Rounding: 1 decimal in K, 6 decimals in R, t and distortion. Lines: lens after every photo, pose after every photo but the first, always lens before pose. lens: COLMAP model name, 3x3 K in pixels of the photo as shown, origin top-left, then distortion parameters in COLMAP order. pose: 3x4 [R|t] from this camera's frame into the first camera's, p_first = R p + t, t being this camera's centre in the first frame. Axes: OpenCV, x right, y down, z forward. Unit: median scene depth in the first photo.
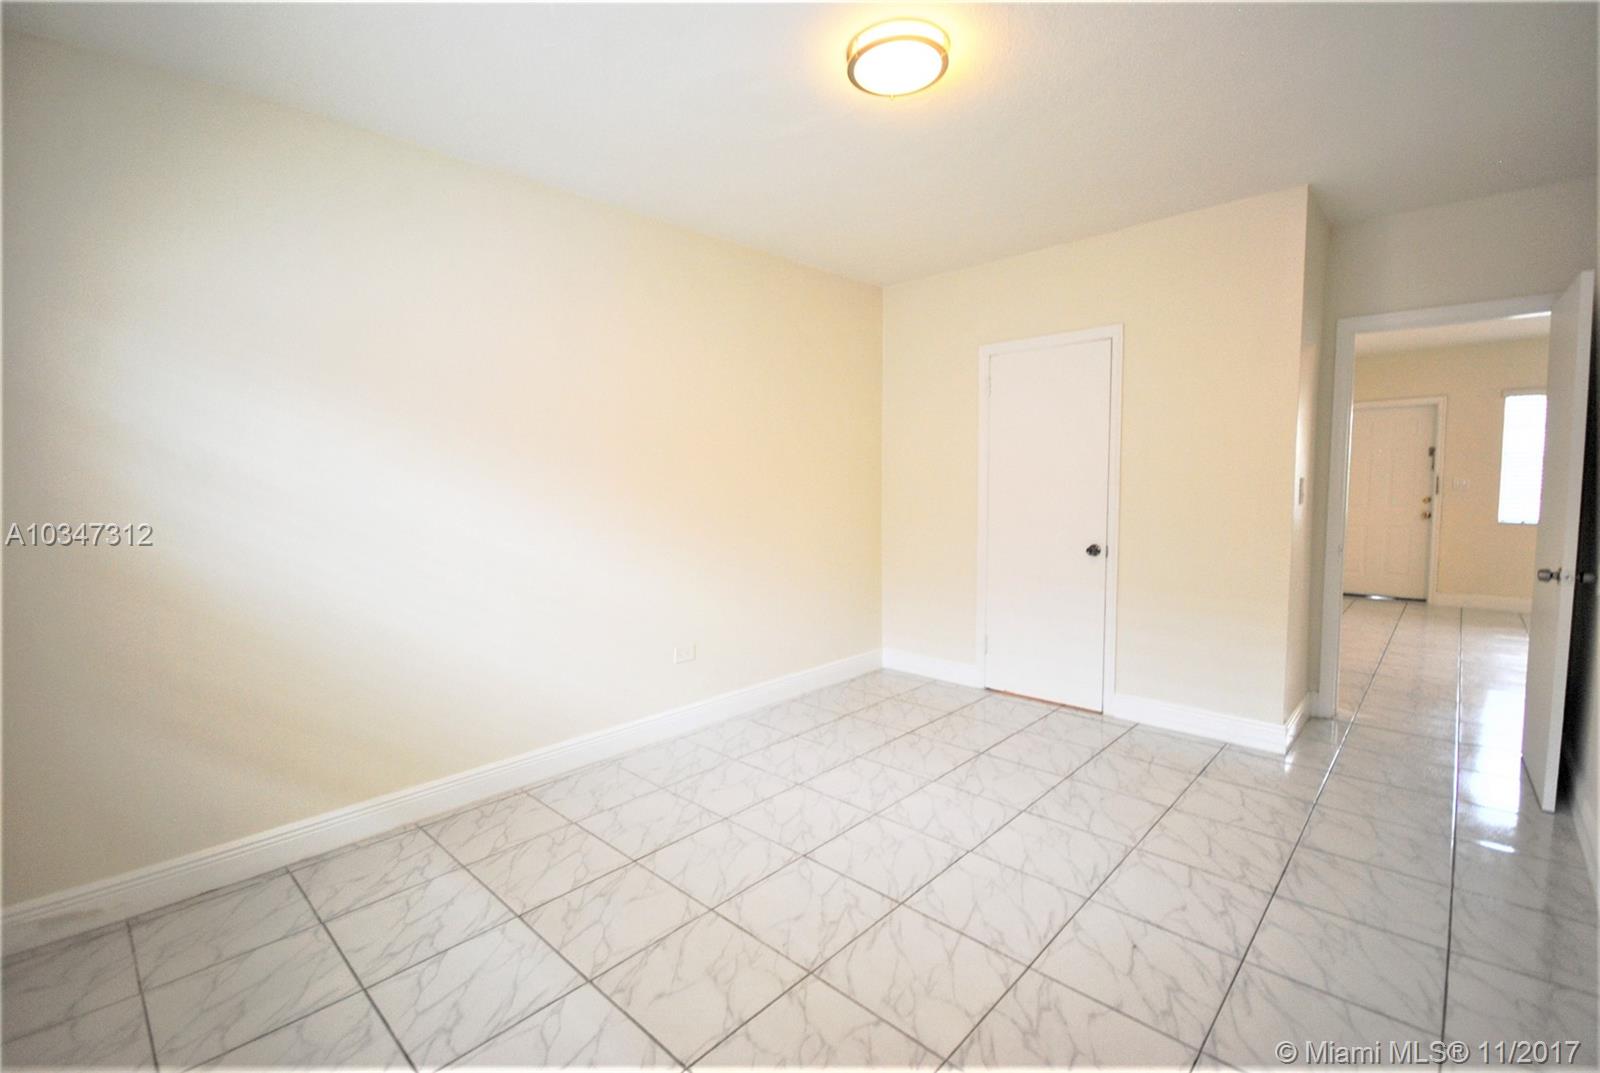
lens RADIAL K [[691.7, 0, 771.6], [0, 691.7, 537.7], [0, 0, 1]] dist [-0.000679, -0.000198]
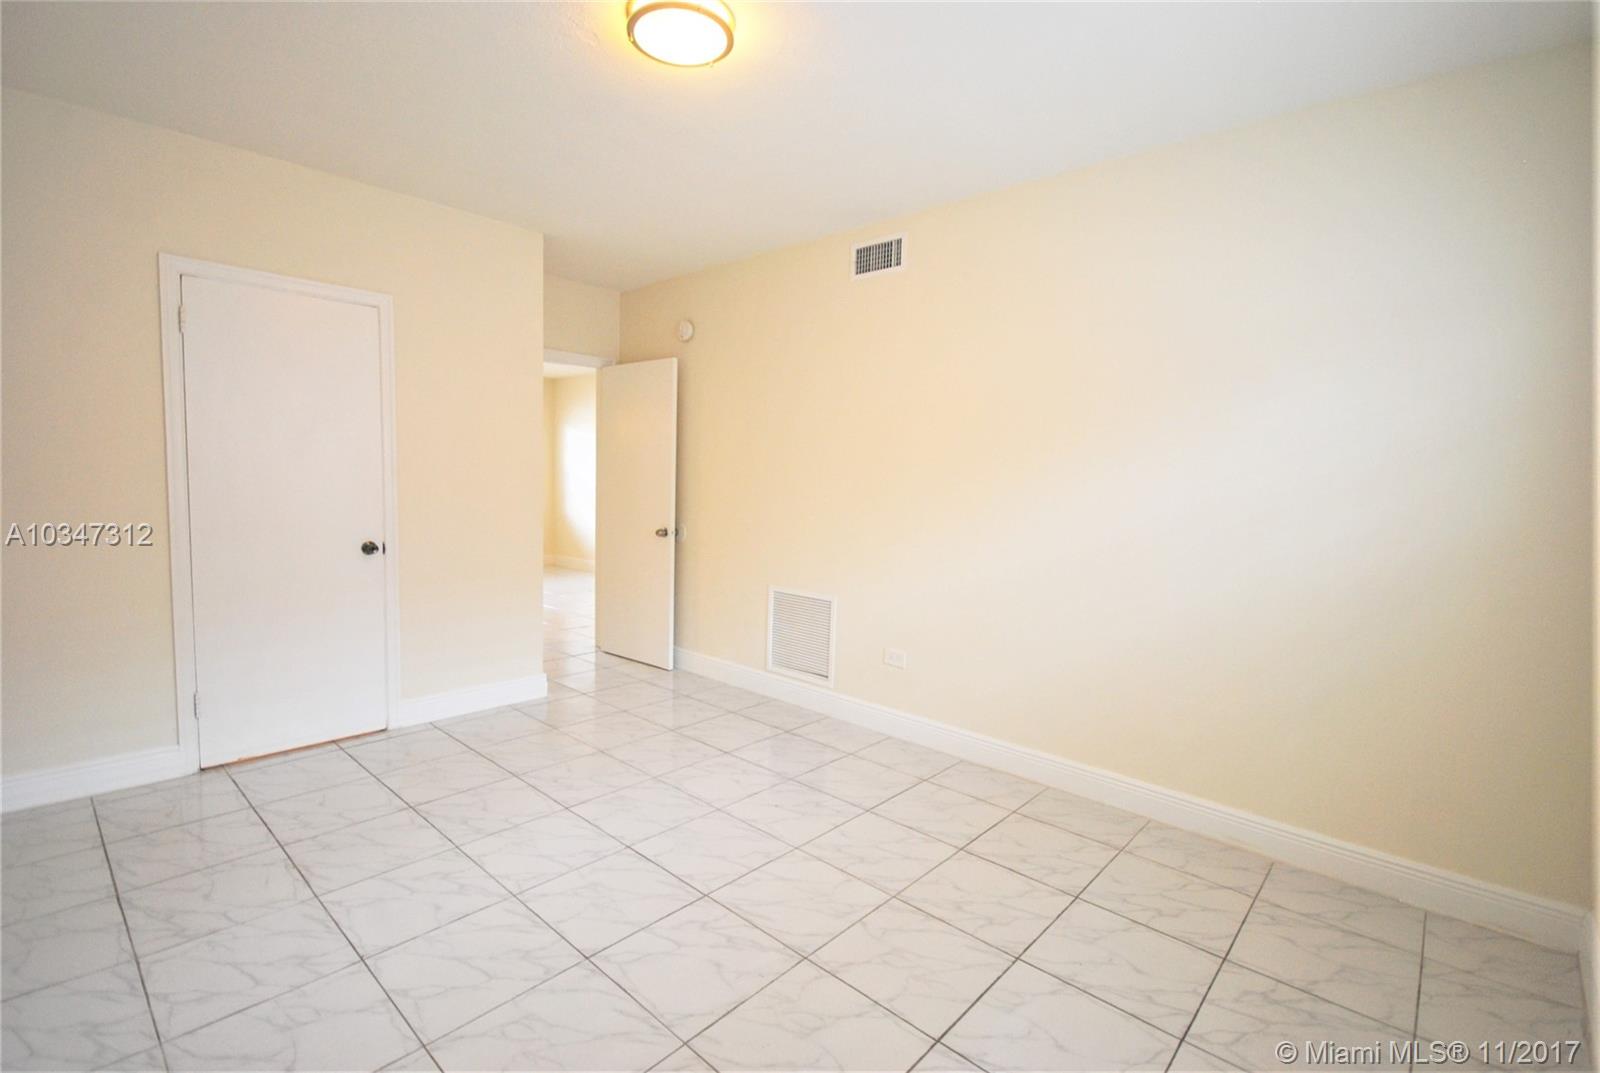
lens RADIAL K [[740.5, 0, 800.0], [0, 740.5, 536.5], [0, 0, 1]] dist [-0.000386, -0.001042]
pose [[-0.039644, -0.069971, 0.996761, -0.600989], [0.057332, 0.995742, 0.072180, -0.040503], [-0.997568, 0.060008, -0.035464, 0.616324]]
